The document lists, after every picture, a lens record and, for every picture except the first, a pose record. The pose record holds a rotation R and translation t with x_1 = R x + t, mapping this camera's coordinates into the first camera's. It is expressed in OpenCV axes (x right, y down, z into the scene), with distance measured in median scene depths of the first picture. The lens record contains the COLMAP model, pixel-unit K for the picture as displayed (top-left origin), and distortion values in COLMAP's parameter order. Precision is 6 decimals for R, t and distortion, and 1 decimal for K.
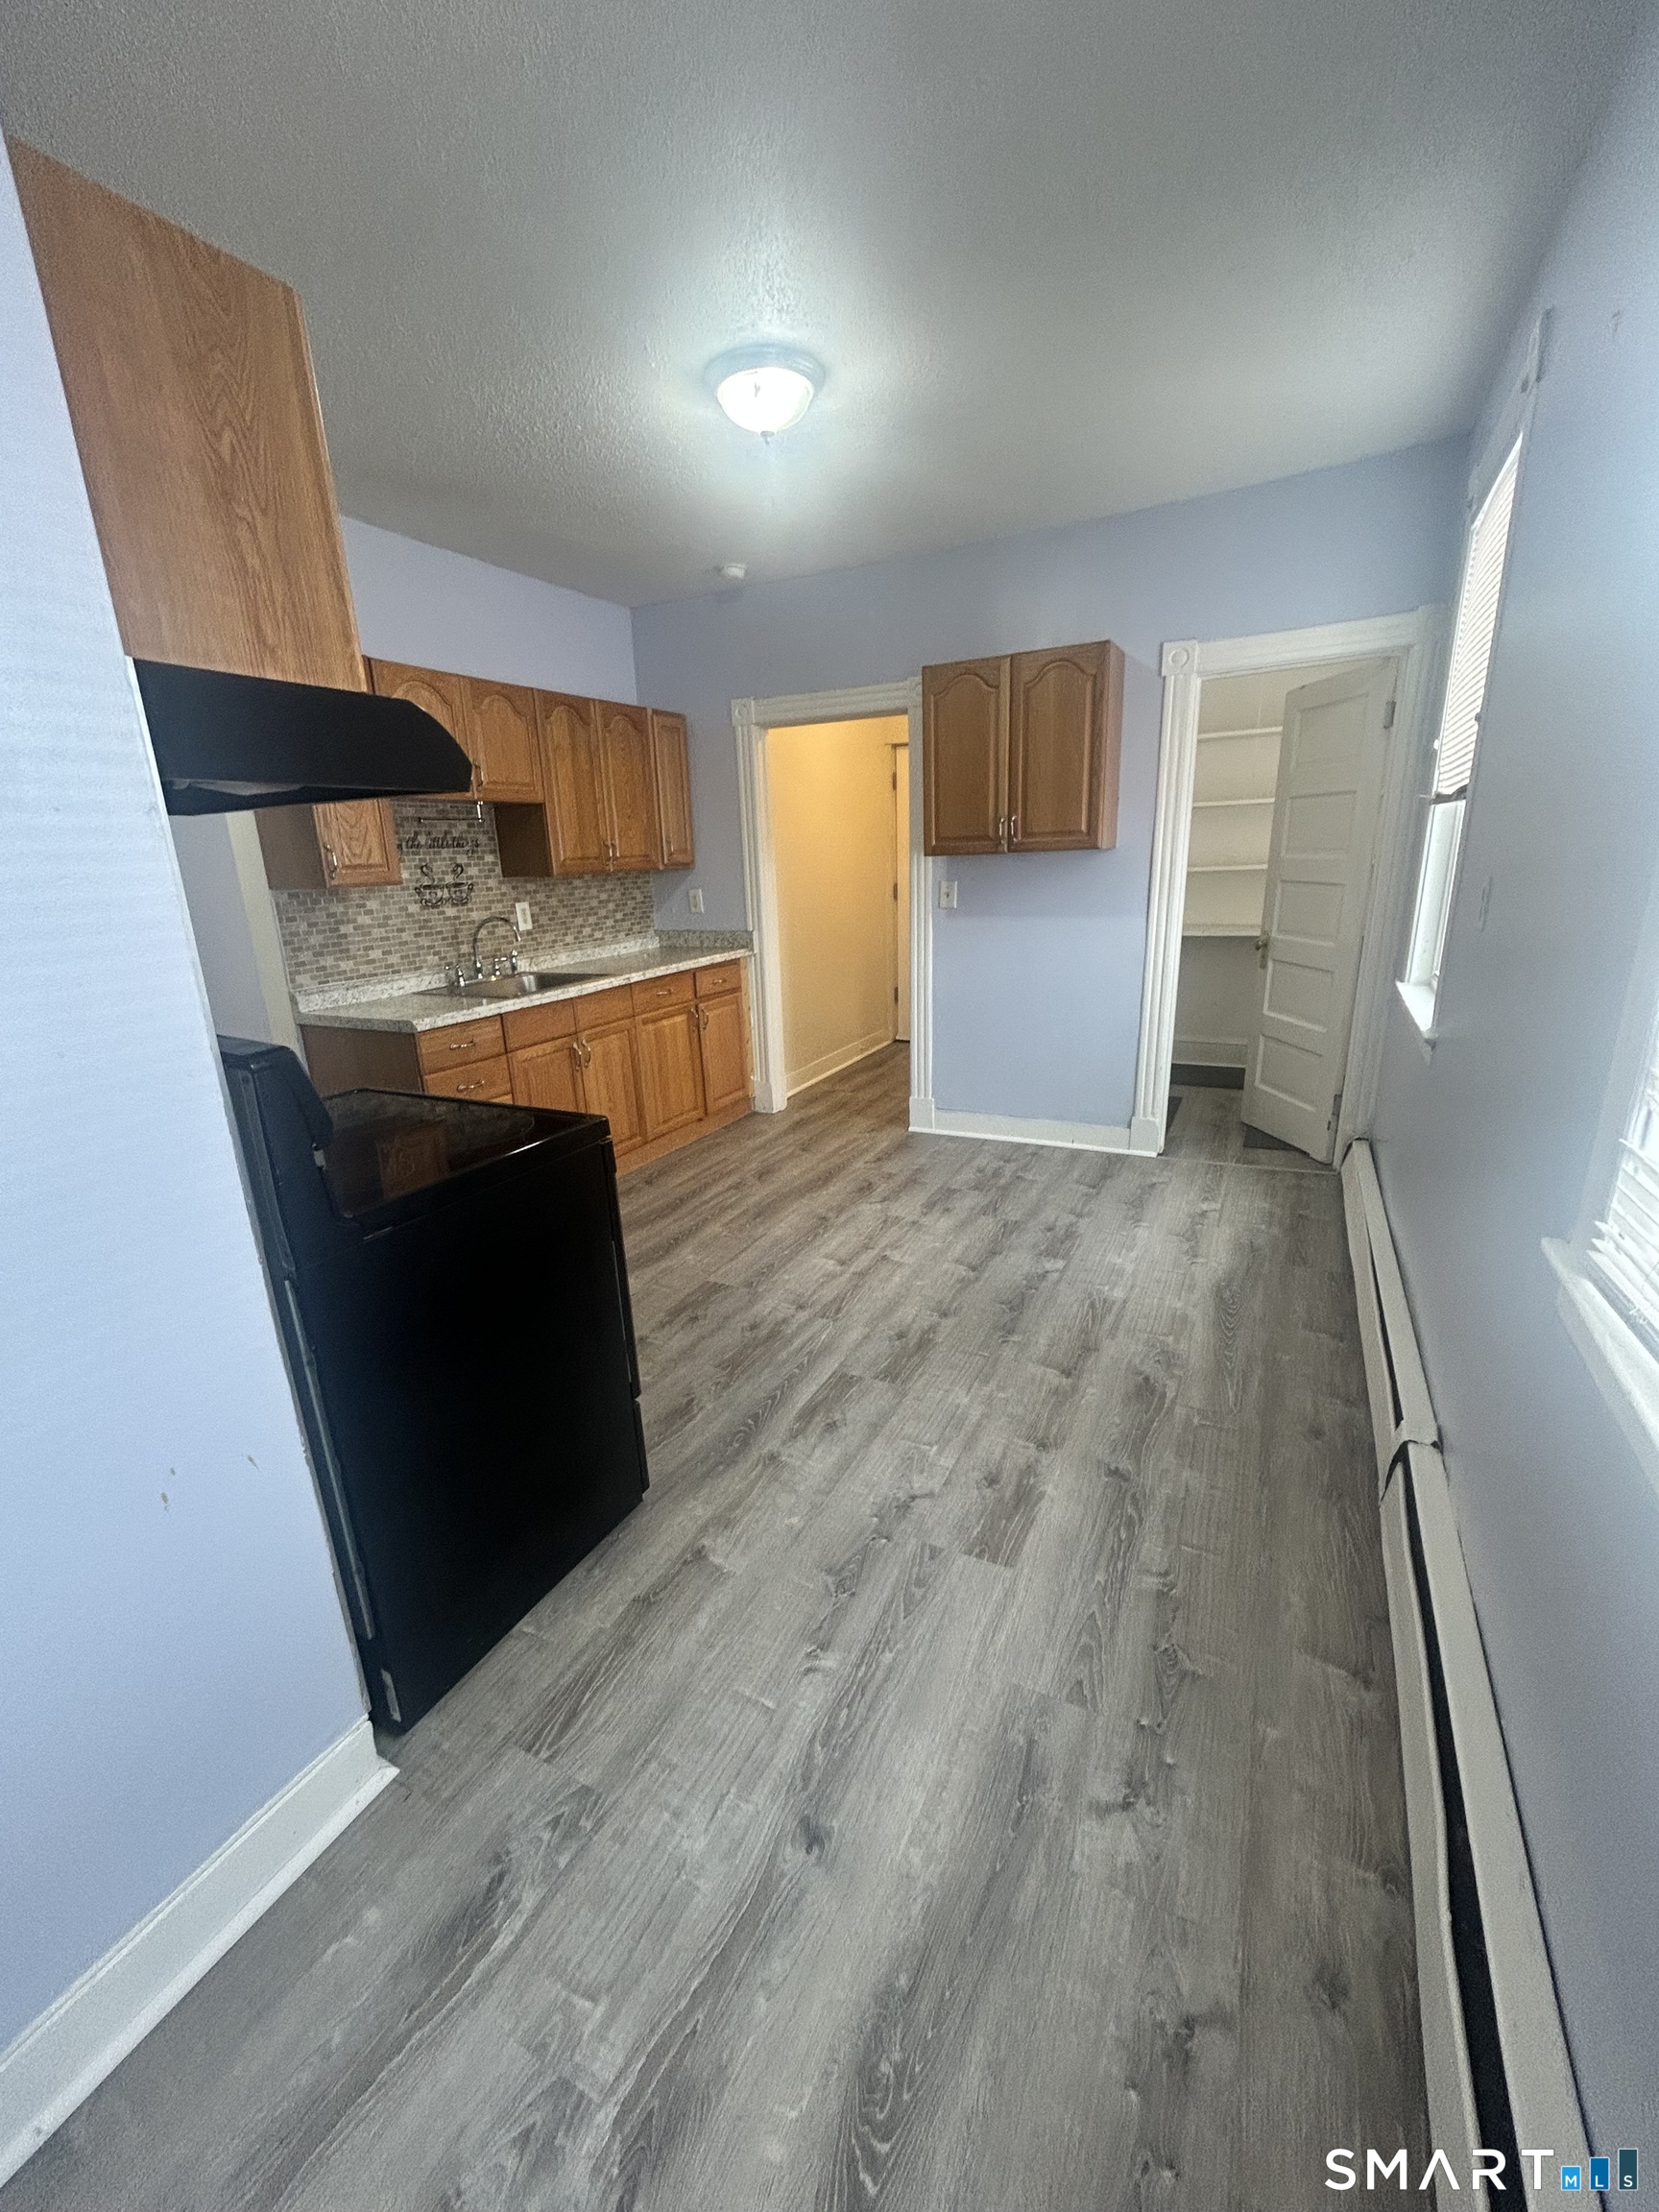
lens RADIAL K [[892.0, 0, 823.8], [0, 892.0, 1101.6], [0, 0, 1]] dist [-0.000296, 0.001061]
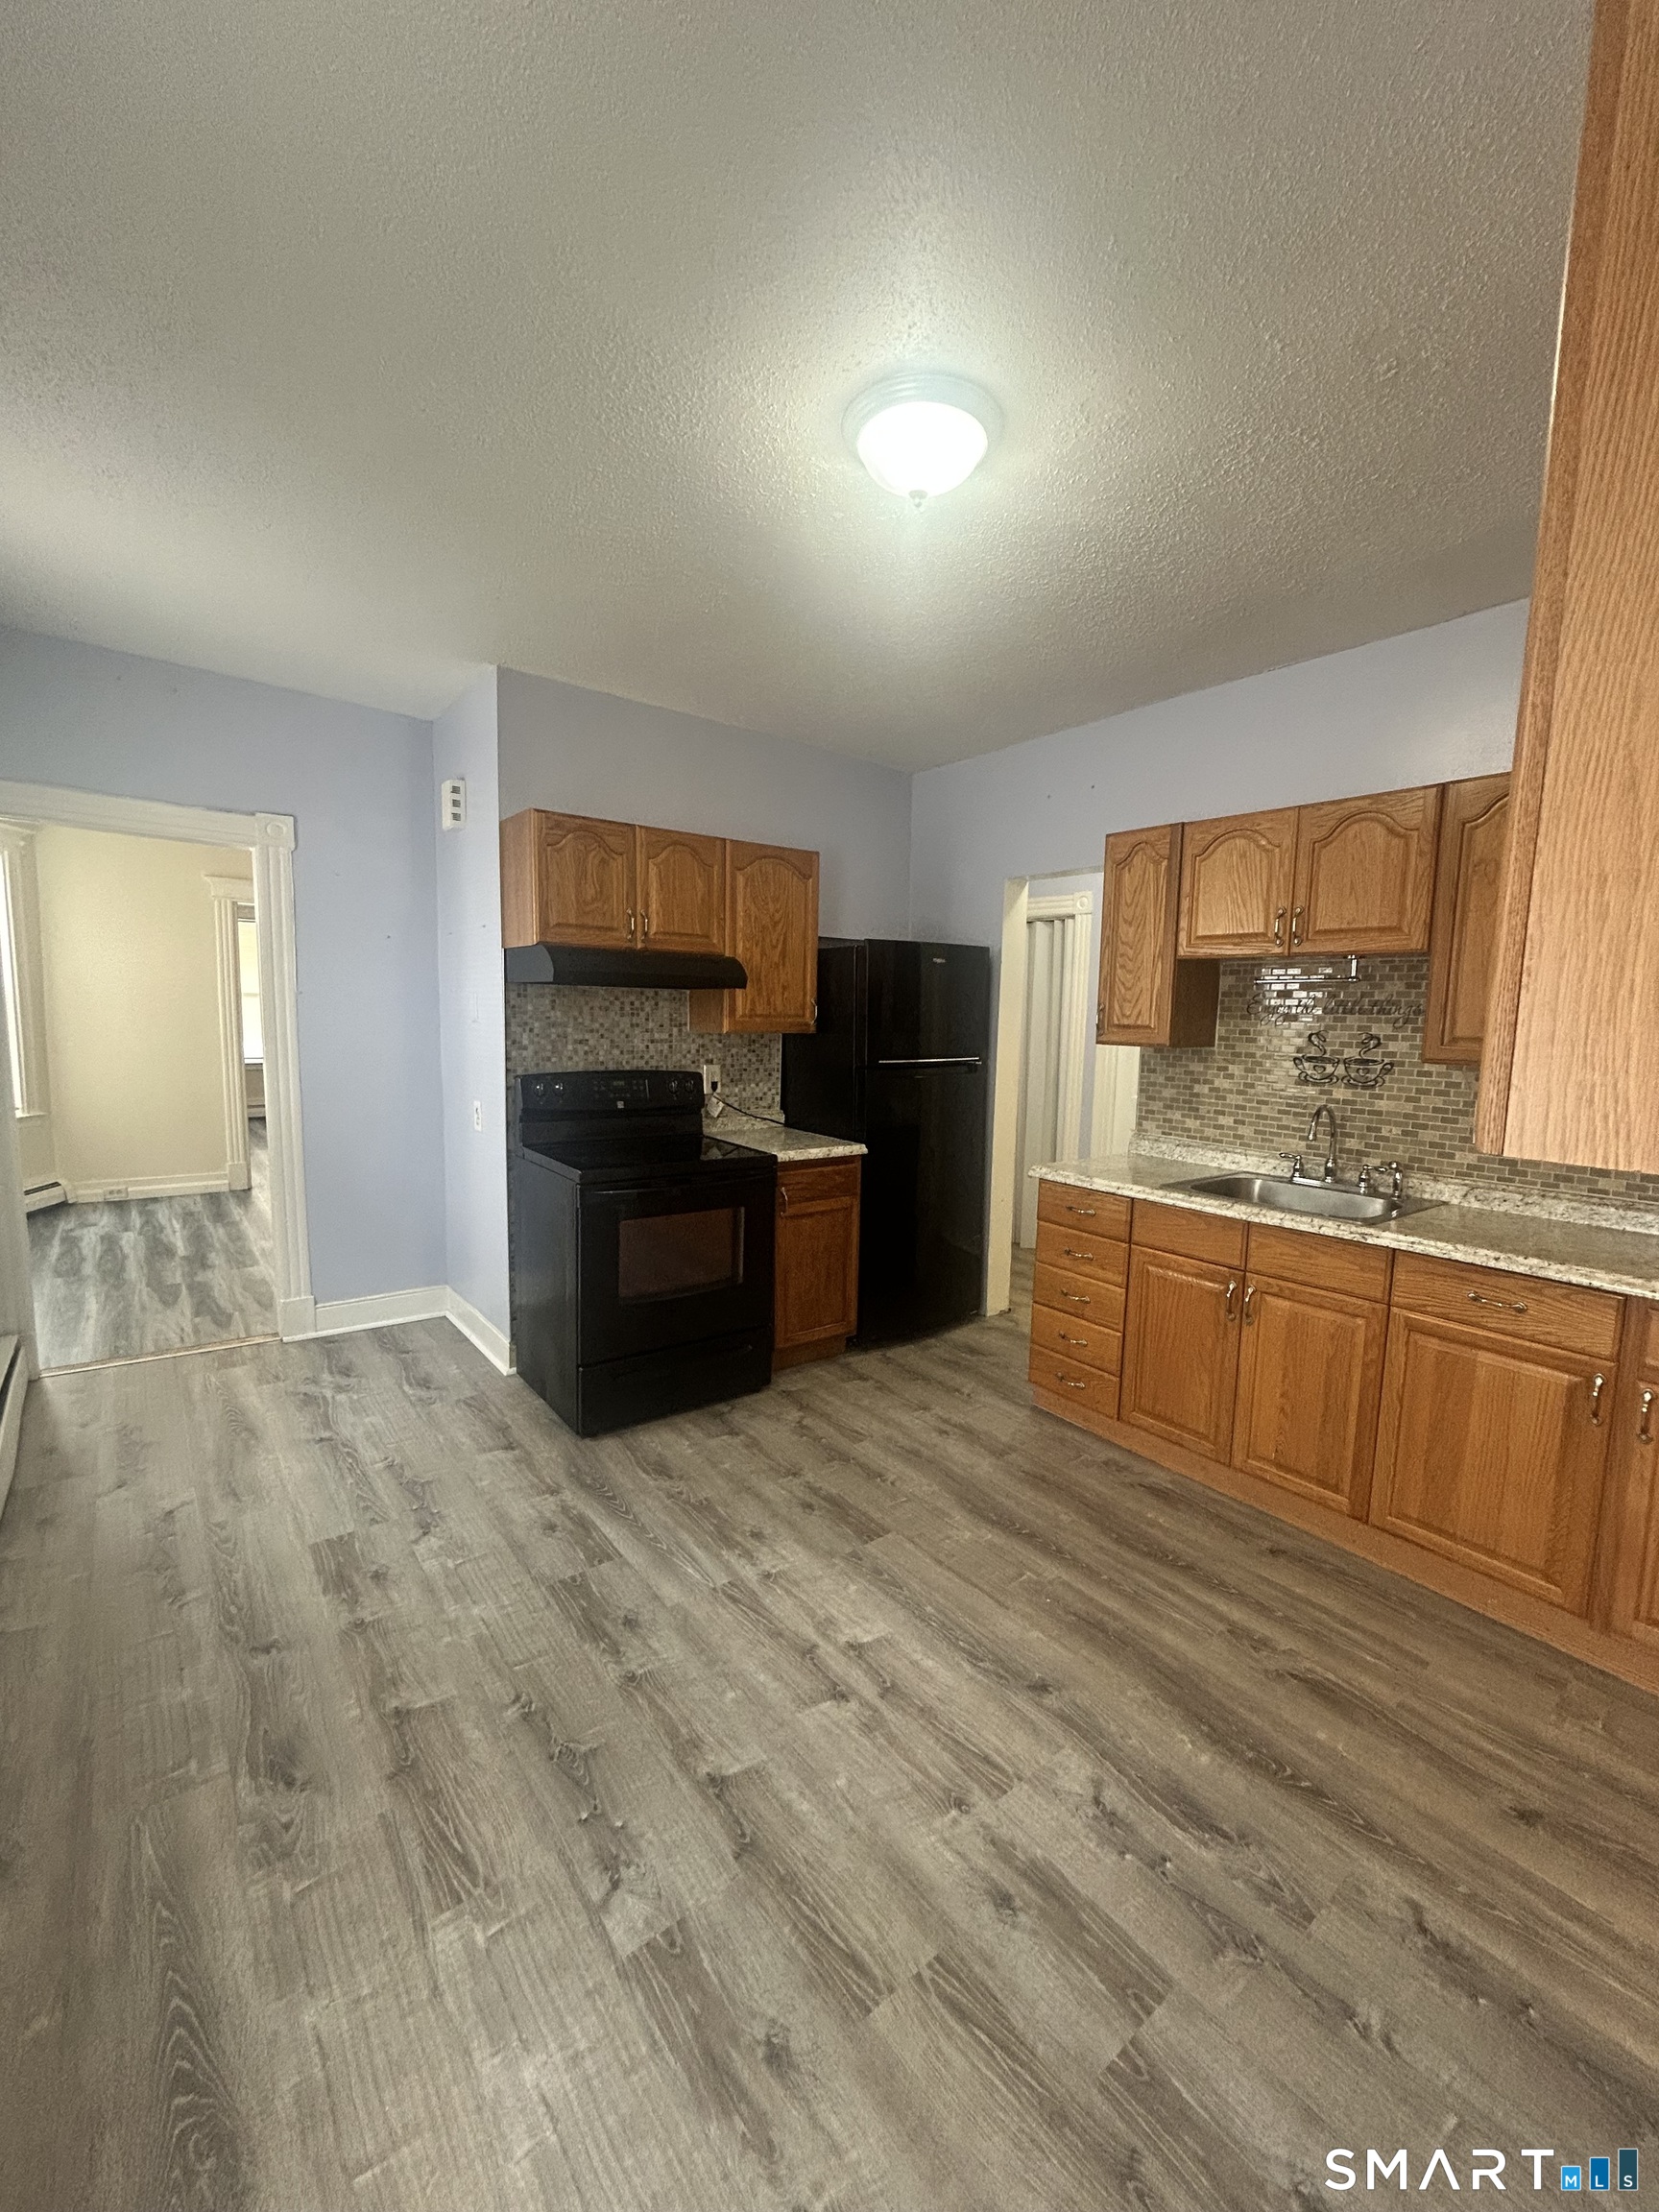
lens RADIAL K [[892.0, 0, 838.0], [0, 892.0, 1108.5], [0, 0, 1]] dist [-0.000296, 0.001061]
pose [[-0.413023, 0.128450, -0.901617, 0.560623], [-0.255476, 0.933911, 0.250083, -0.343452], [0.874153, 0.333632, -0.352911, 1.088973]]
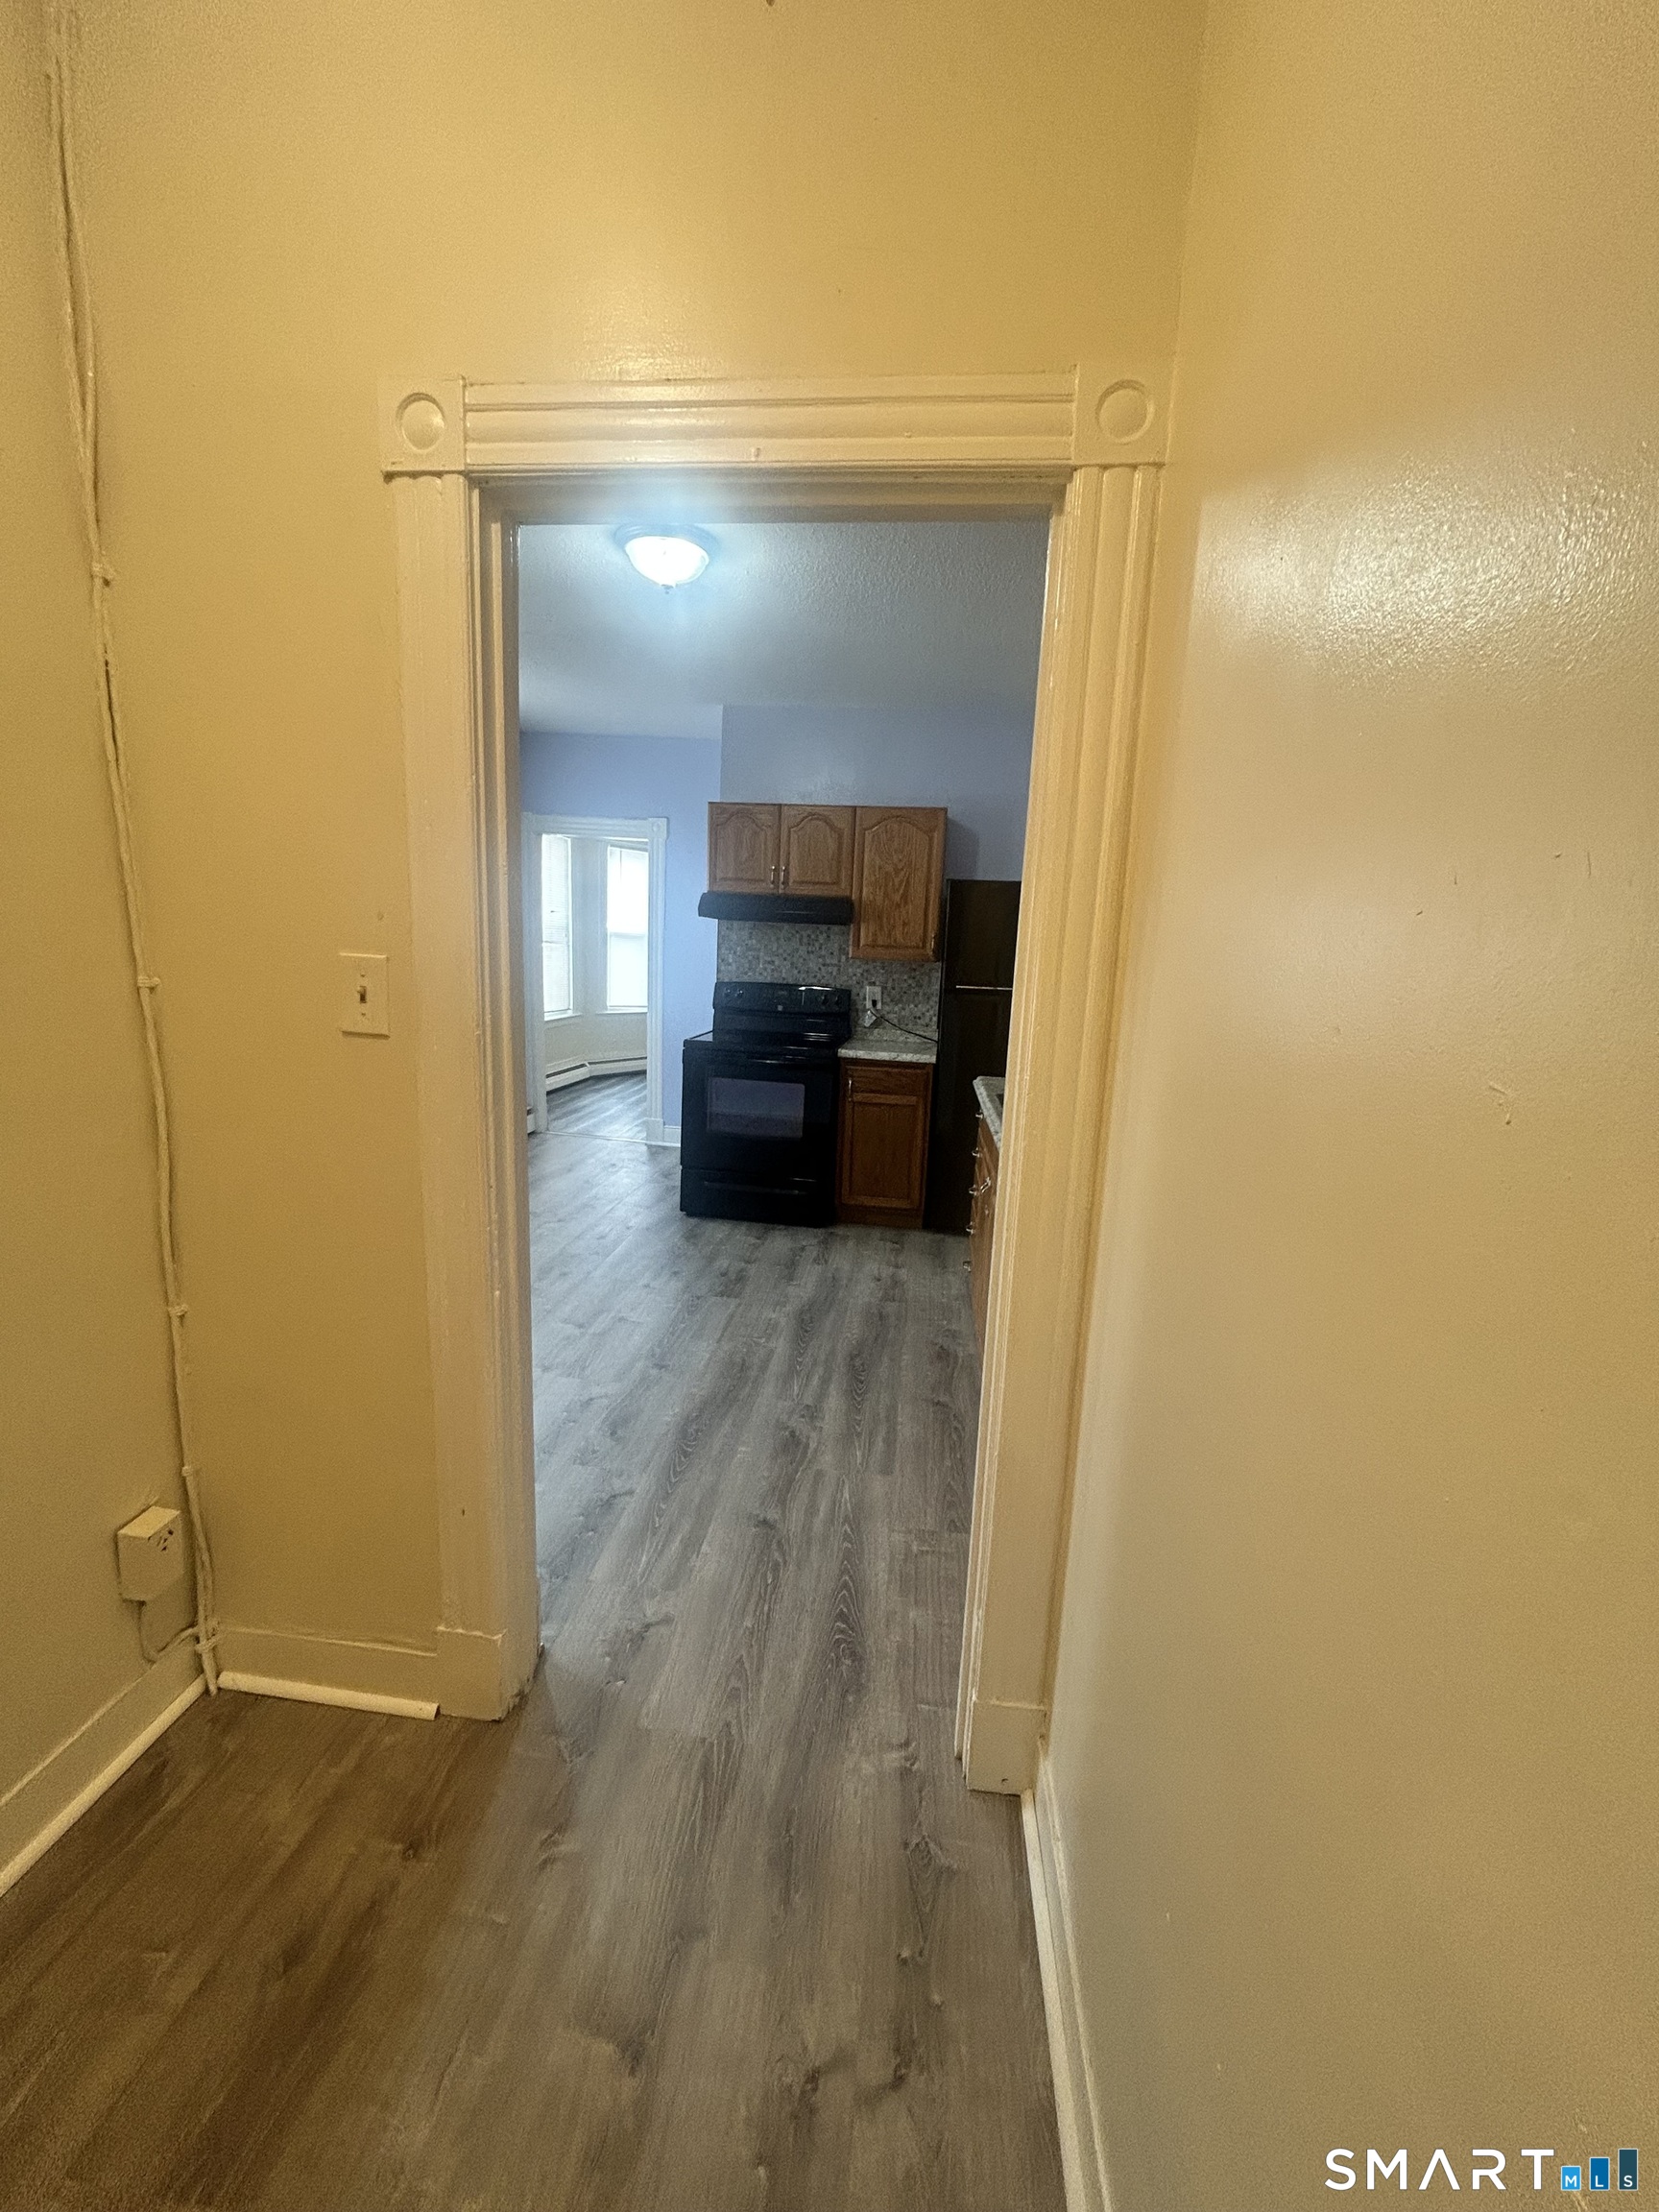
lens RADIAL K [[892.0, 0, 829.8], [0, 892.0, 1103.7], [0, 0, 1]] dist [-0.000296, 0.001061]
pose [[-0.931783, 0.055857, -0.358692, 0.154517], [-0.109755, 0.898499, 0.425032, -0.519339], [0.346026, 0.435406, -0.831076, 1.849282]]
